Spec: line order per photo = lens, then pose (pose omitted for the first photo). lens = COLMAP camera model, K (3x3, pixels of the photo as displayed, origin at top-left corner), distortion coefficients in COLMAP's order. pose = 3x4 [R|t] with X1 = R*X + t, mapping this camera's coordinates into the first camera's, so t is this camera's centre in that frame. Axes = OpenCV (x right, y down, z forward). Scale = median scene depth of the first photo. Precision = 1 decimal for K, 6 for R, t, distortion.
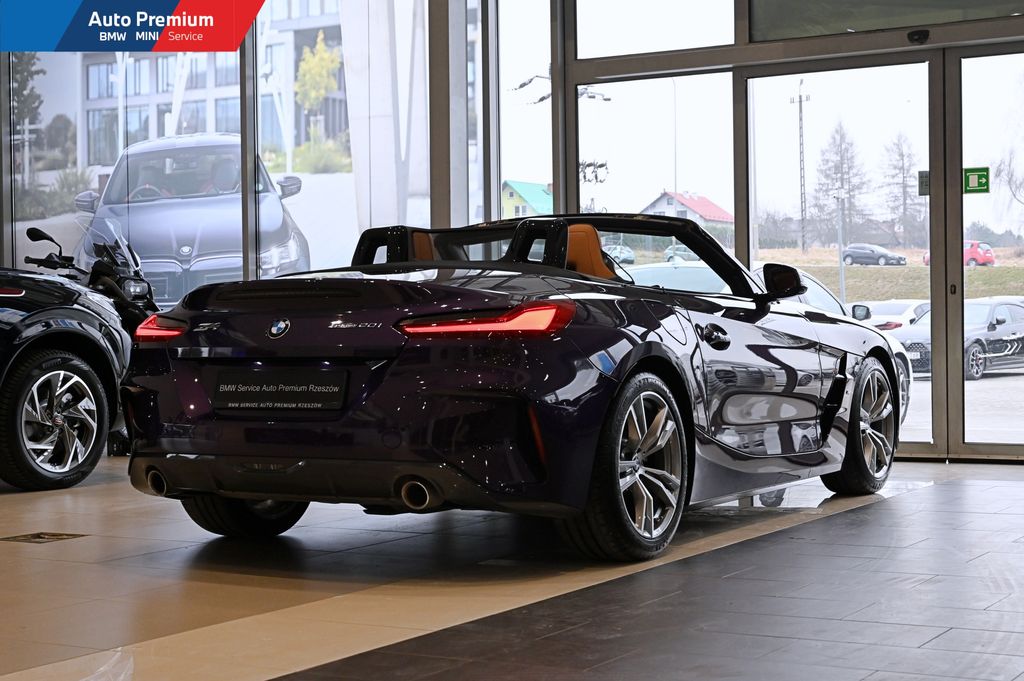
lens RADIAL K [[1619.0, 0, 505.5], [0, 1619.0, 346.2], [0, 0, 1]] dist [-0.049938, 0.000000]
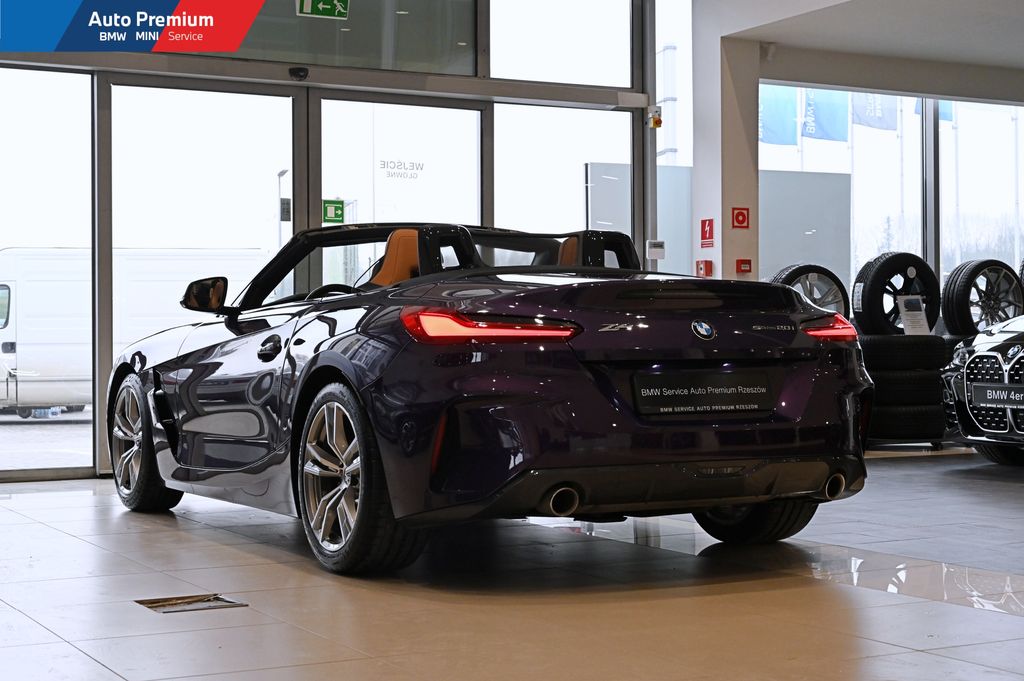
lens RADIAL K [[1619.0, 0, 506.5], [0, 1619.0, 335.3], [0, 0, 1]] dist [-0.049938, 0.000000]
pose [[0.526474, 0.015446, 0.850051, -0.764304], [0.008104, 0.999698, -0.023184, 0.010136], [-0.850153, 0.019095, 0.526190, 0.424656]]
